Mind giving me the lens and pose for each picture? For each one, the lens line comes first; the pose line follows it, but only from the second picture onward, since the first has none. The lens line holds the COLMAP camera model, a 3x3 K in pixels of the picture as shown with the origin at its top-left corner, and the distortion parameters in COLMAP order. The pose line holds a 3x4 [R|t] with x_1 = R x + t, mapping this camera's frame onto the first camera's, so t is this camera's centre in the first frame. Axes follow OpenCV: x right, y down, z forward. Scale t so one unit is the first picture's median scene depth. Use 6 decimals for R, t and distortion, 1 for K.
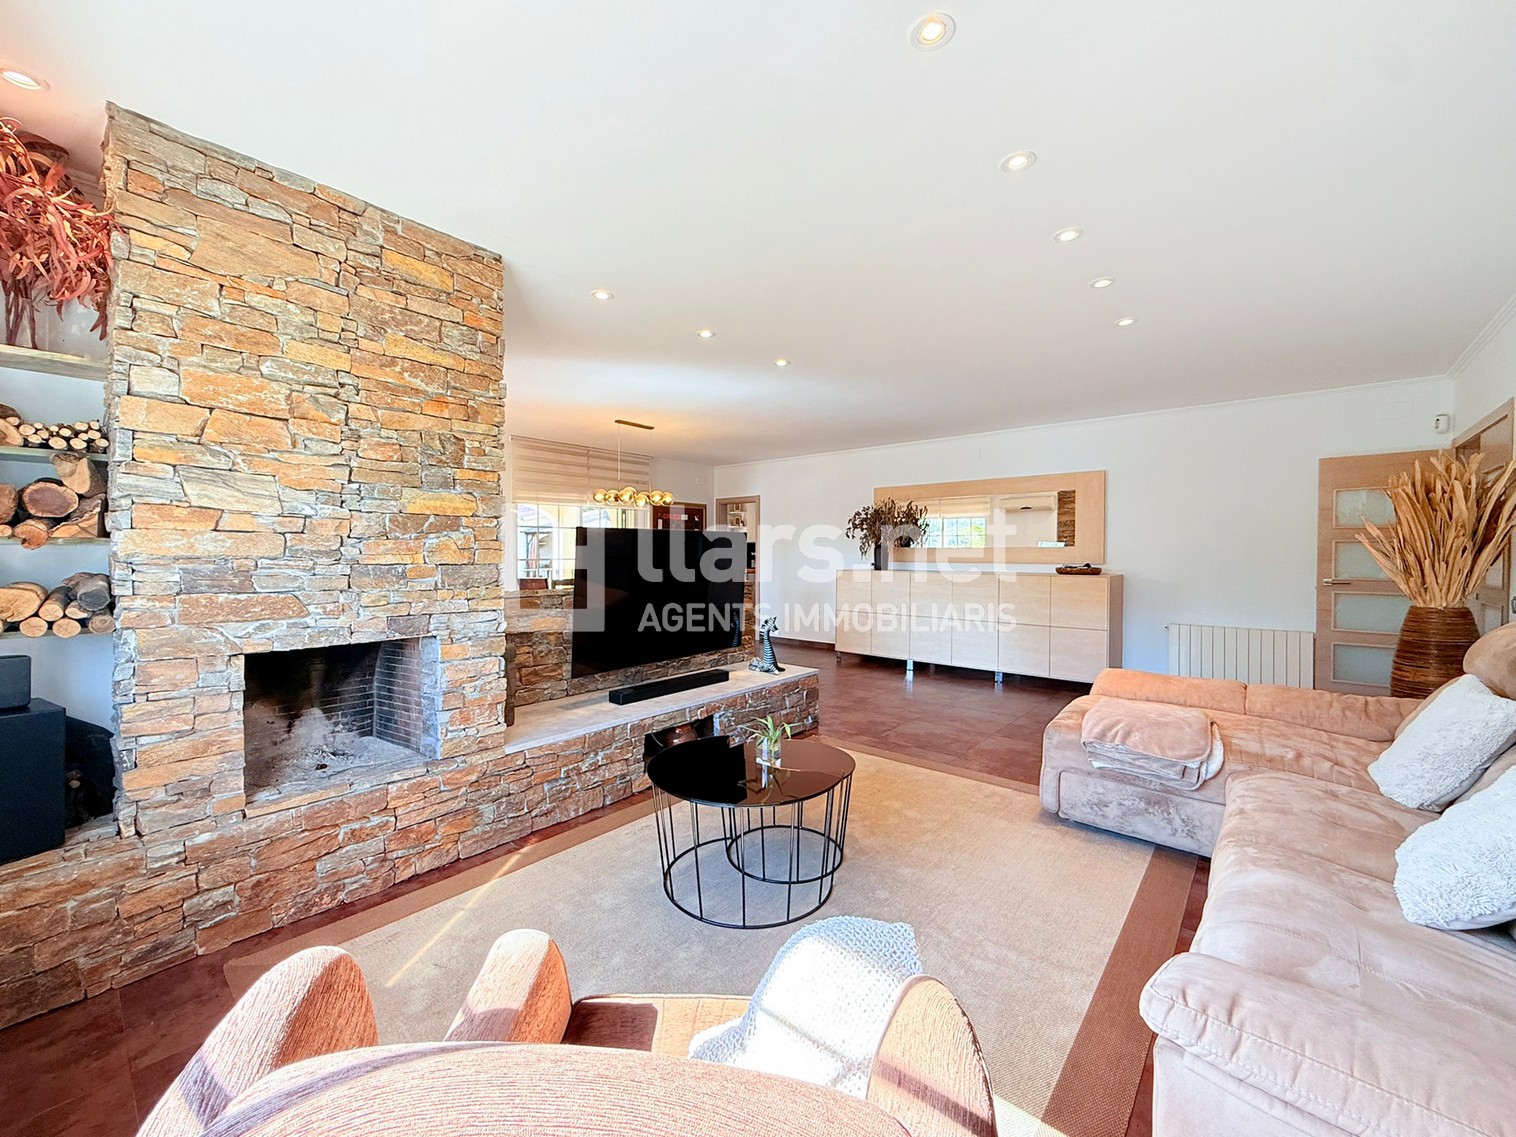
lens RADIAL K [[612.9, 0, 753.9], [0, 612.9, 558.0], [0, 0, 1]] dist [0.000616, 0.000054]
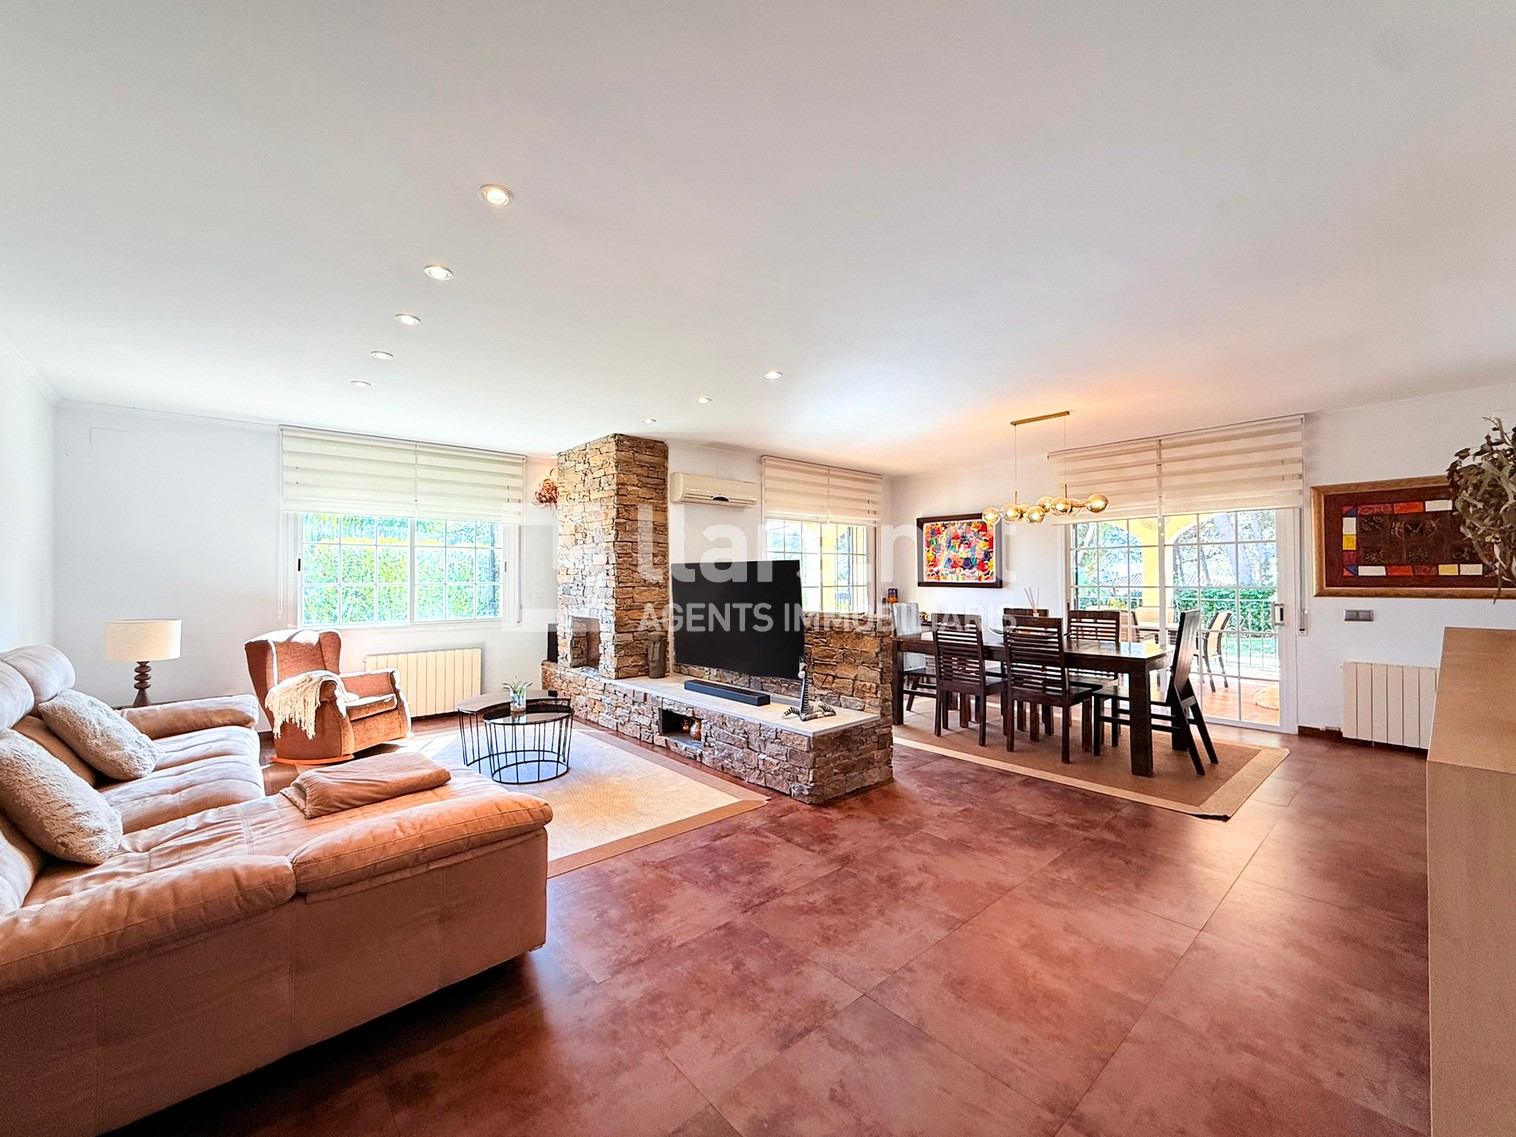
lens RADIAL K [[610.3, 0, 756.5], [0, 610.3, 573.8], [0, 0, 1]] dist [-0.000602, 0.000141]
pose [[-0.139402, -0.007827, -0.990205, 0.947012], [-0.001543, 0.999969, -0.007687, -0.013329], [0.990235, 0.000456, -0.139410, 1.106639]]
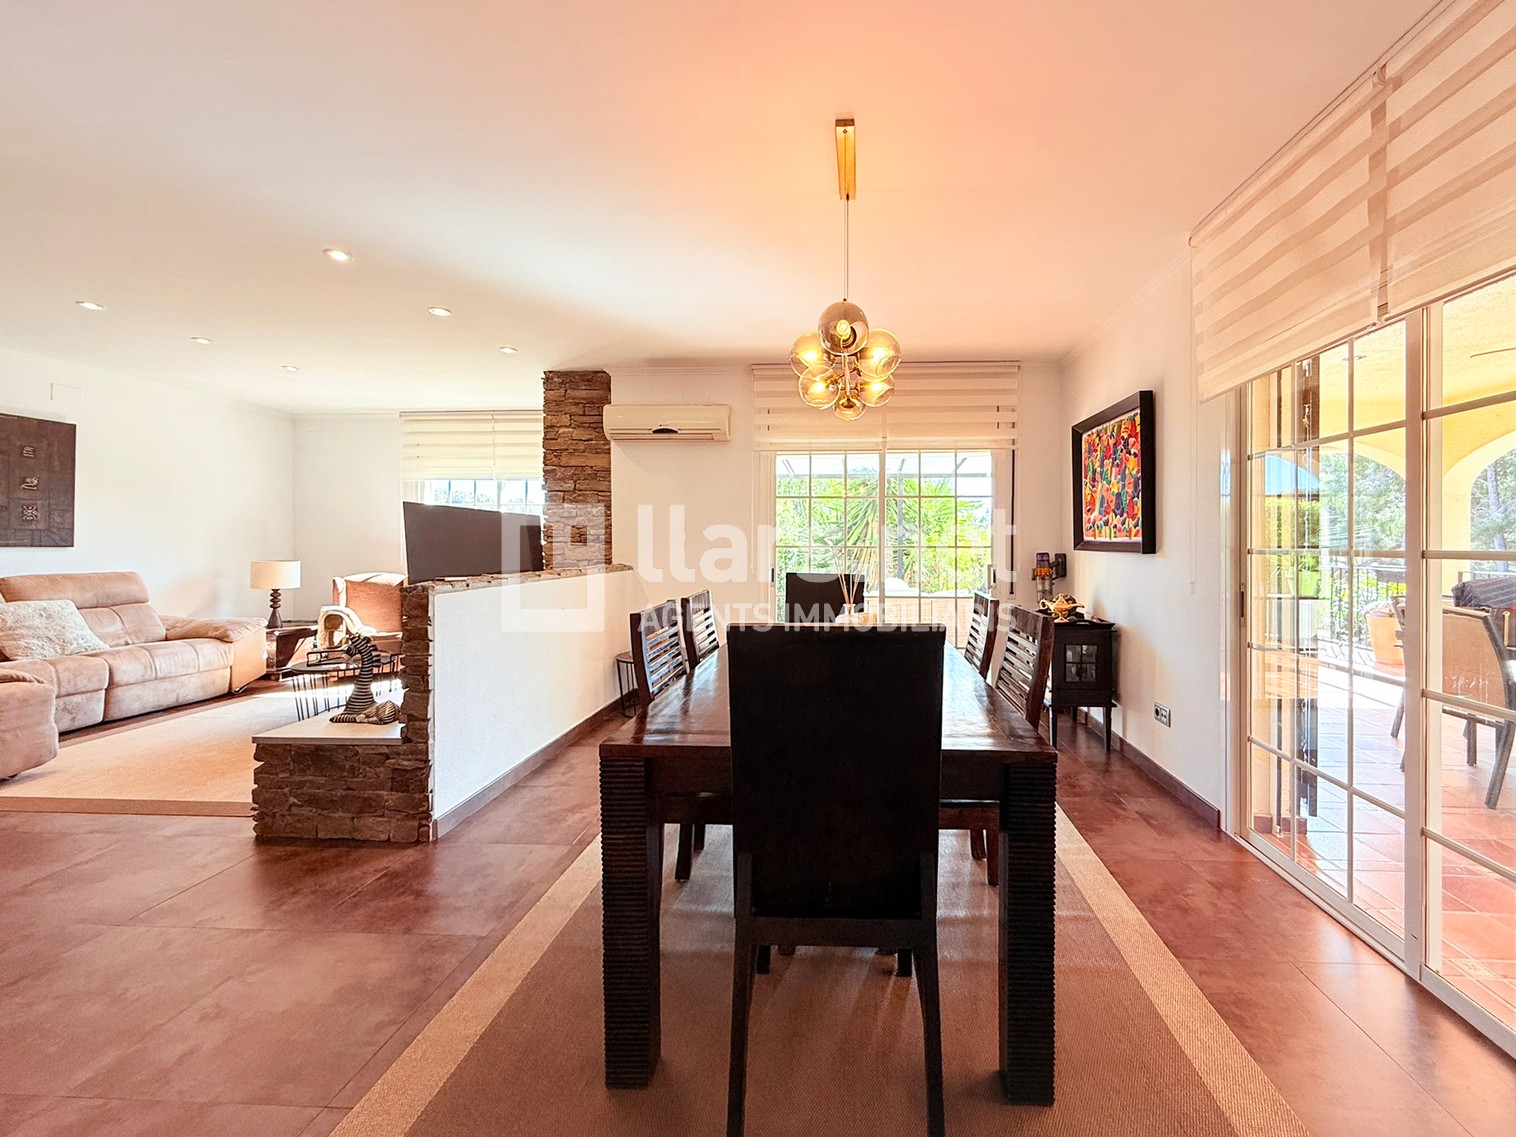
lens RADIAL K [[632.4, 0, 756.8], [0, 632.4, 543.9], [0, 0, 1]] dist [0.001335, 0.000015]
pose [[-0.790523, -0.002922, -0.612425, 0.159987], [-0.008514, 0.999944, 0.006220, -0.001777], [0.612373, 0.010132, -0.790504, 1.810388]]
